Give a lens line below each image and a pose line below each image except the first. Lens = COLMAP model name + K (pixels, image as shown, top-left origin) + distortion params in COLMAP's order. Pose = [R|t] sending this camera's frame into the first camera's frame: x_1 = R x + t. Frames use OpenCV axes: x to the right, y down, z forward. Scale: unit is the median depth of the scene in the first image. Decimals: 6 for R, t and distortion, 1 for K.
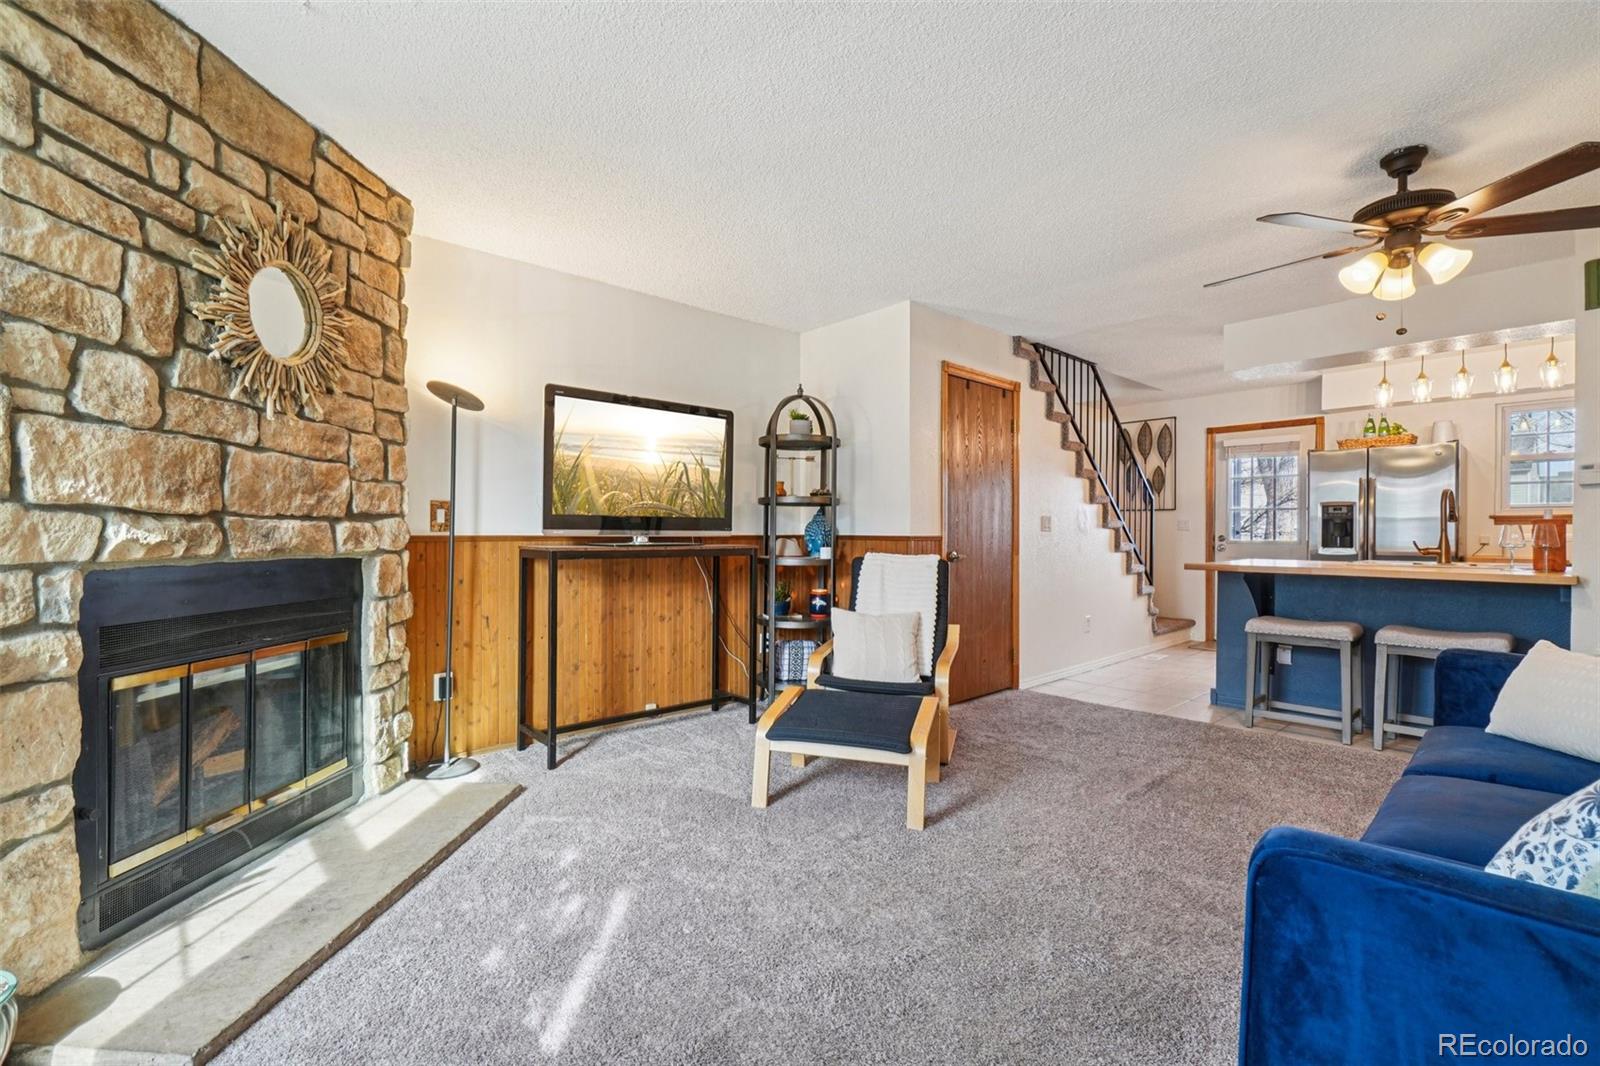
lens RADIAL K [[706.1, 0, 789.3], [0, 706.1, 540.9], [0, 0, 1]] dist [0.003629, -0.005064]
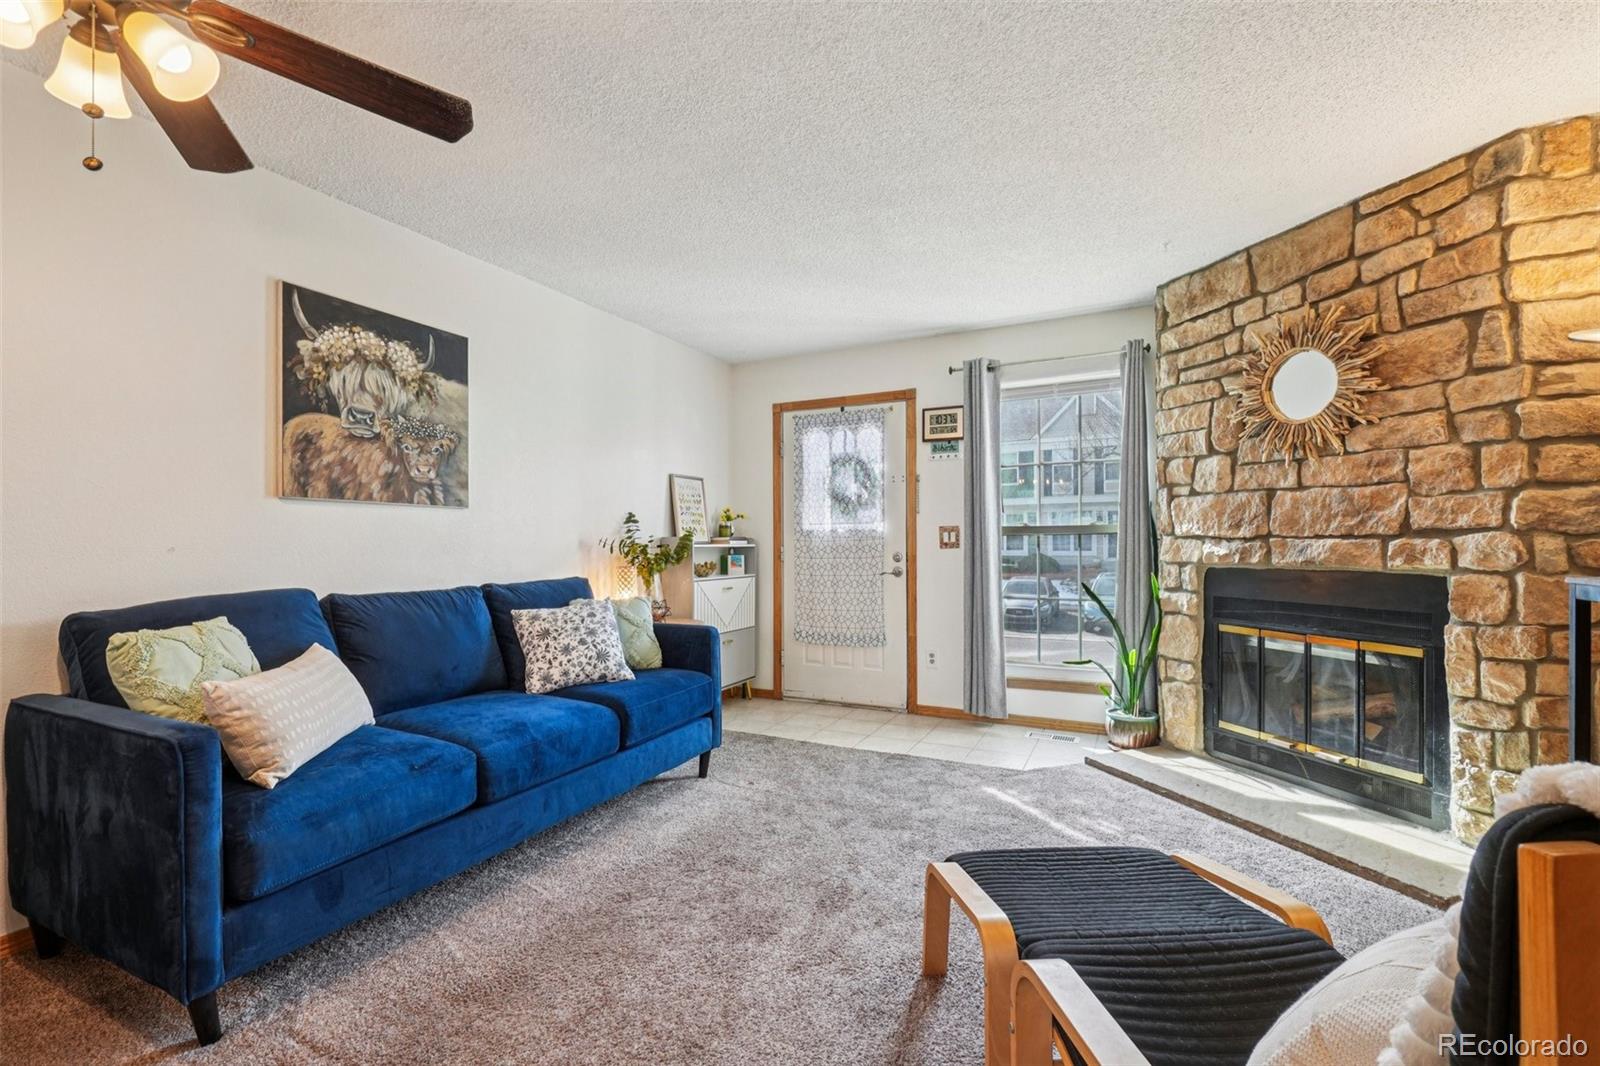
lens RADIAL K [[706.1, 0, 789.3], [0, 706.1, 540.9], [0, 0, 1]] dist [0.003629, -0.005064]
pose [[-0.933009, 0.002539, -0.359845, 0.687059], [0.001392, 0.999993, 0.003446, -0.034024], [0.359851, 0.002714, -0.933006, 1.953897]]
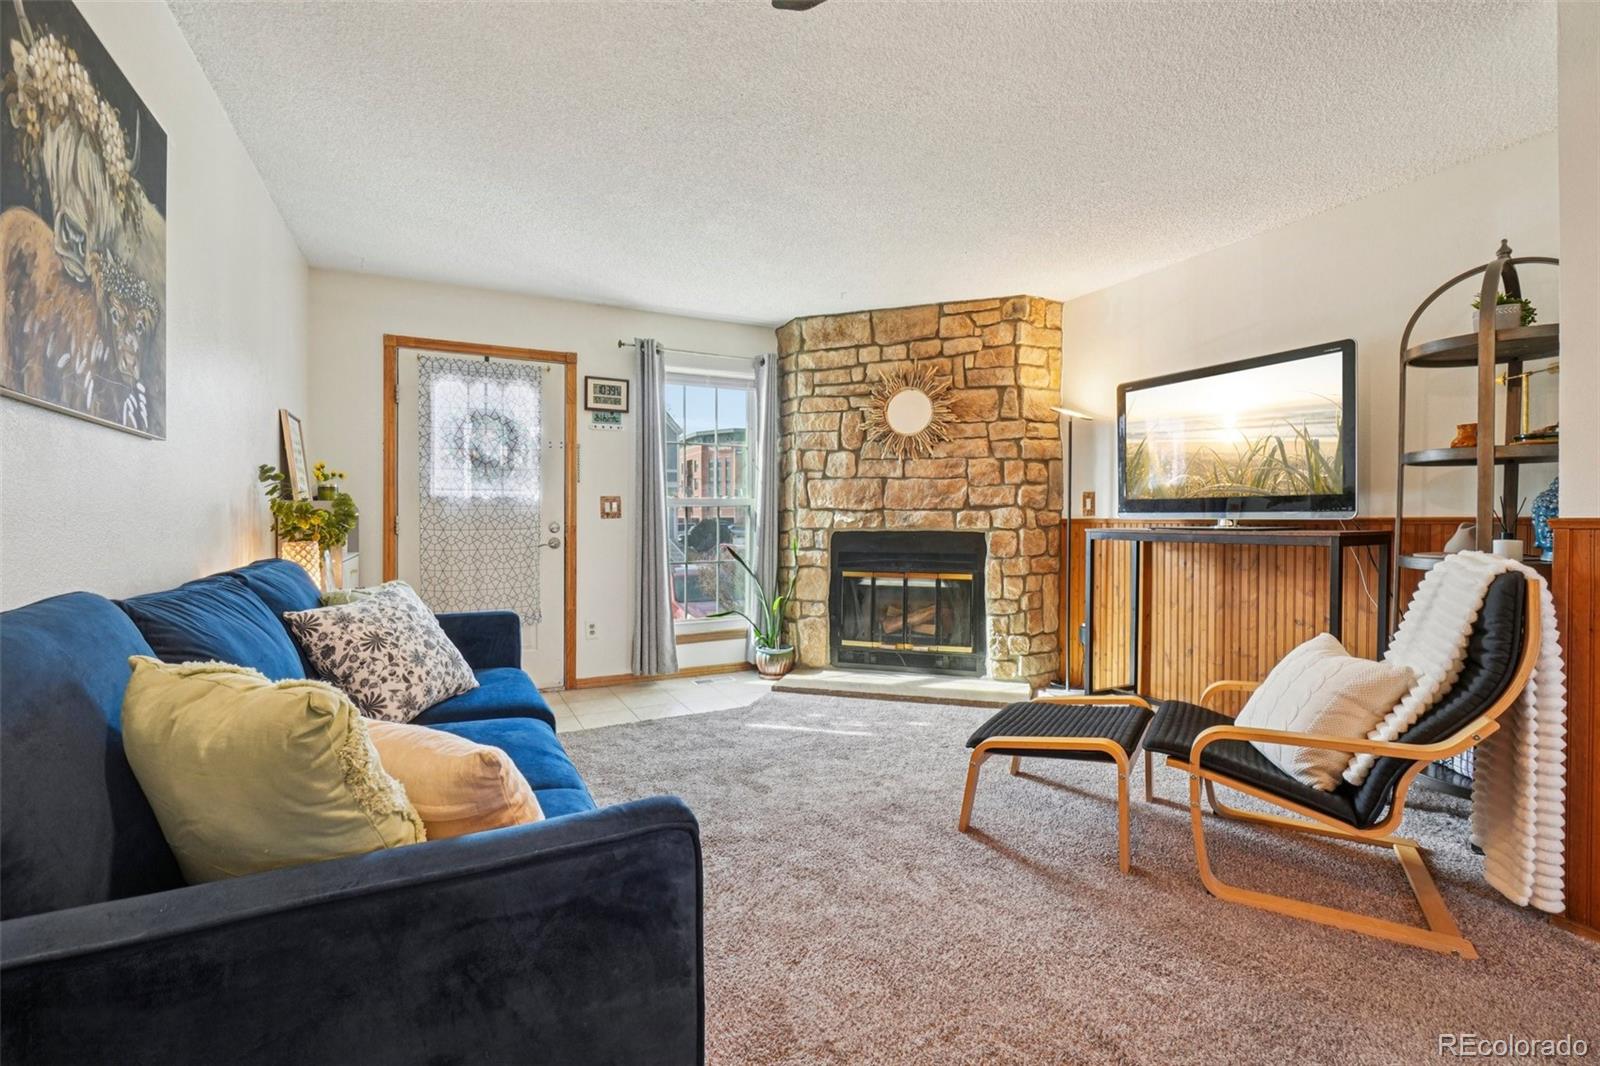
lens RADIAL K [[699.8, 0, 798.0], [0, 699.8, 518.7], [0, 0, 1]] dist [-0.000018, -0.000416]
pose [[-0.260140, 0.001923, -0.965569, 1.380453], [-0.006176, 0.999974, 0.003655, -0.014006], [0.965551, 0.006914, -0.260122, 1.256015]]
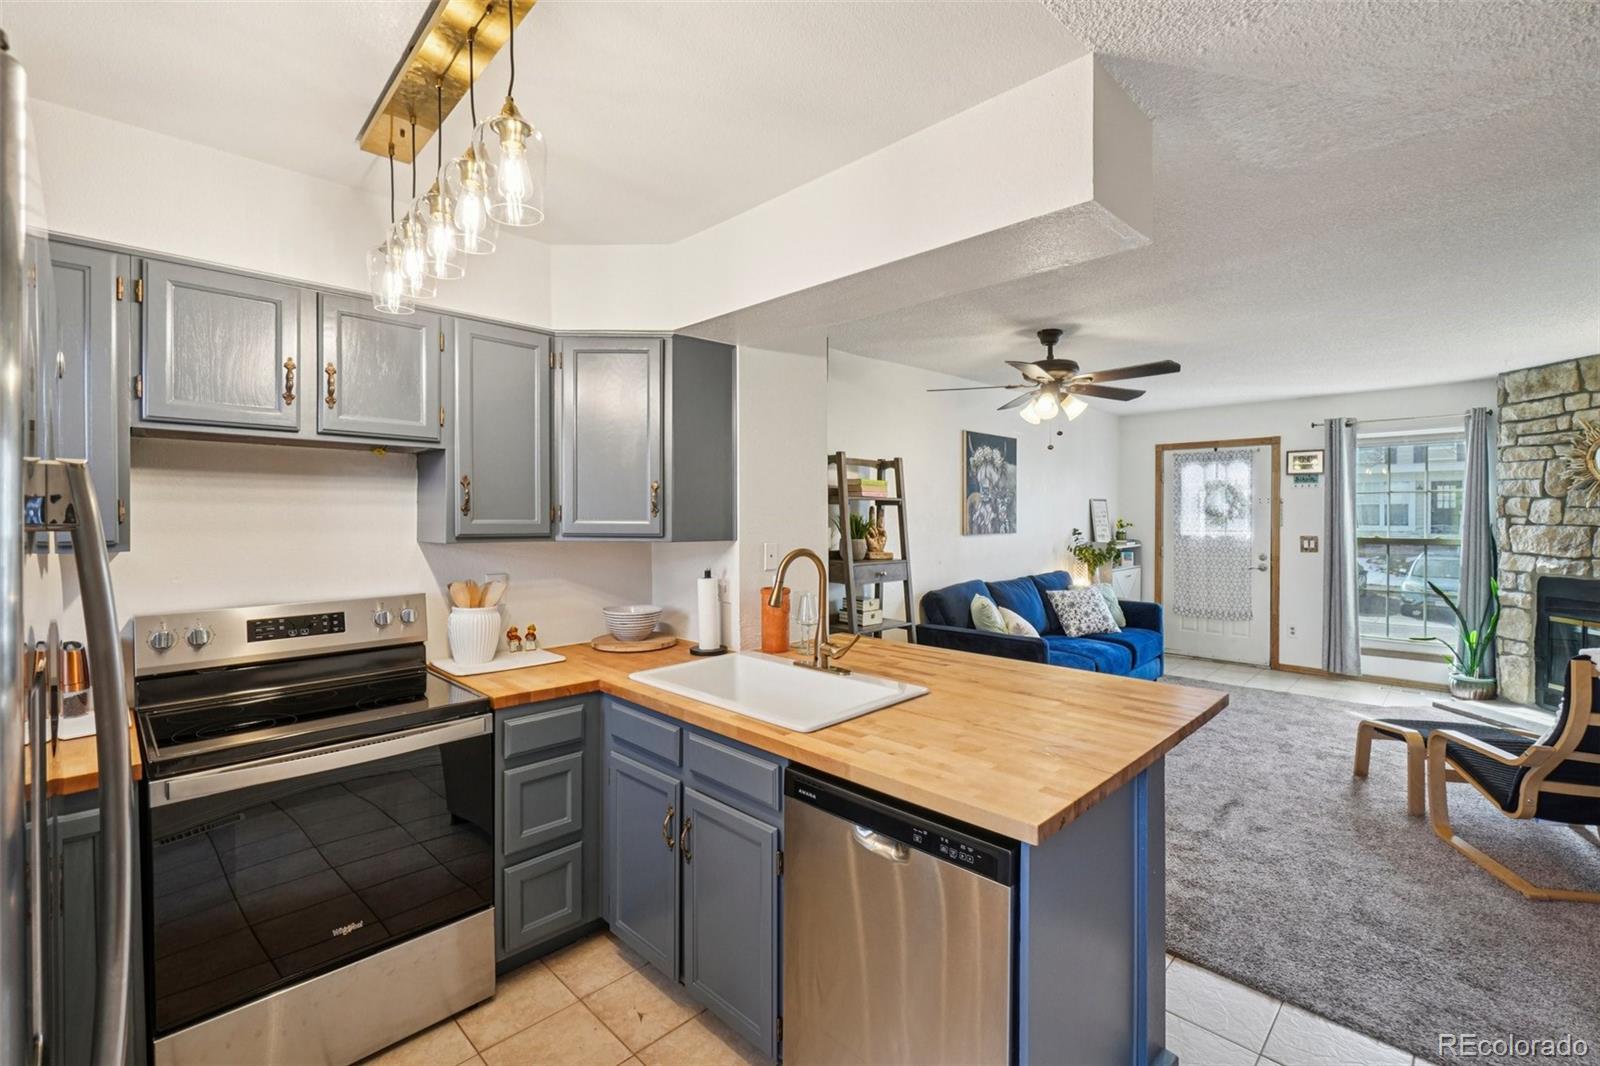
lens RADIAL K [[699.8, 0, 798.0], [0, 699.8, 518.7], [0, 0, 1]] dist [-0.000018, -0.000416]
pose [[-0.998267, 0.005574, -0.058588, 1.762113], [0.004471, 0.999811, 0.018935, -0.207128], [0.058682, 0.018640, -0.998103, 2.921188]]
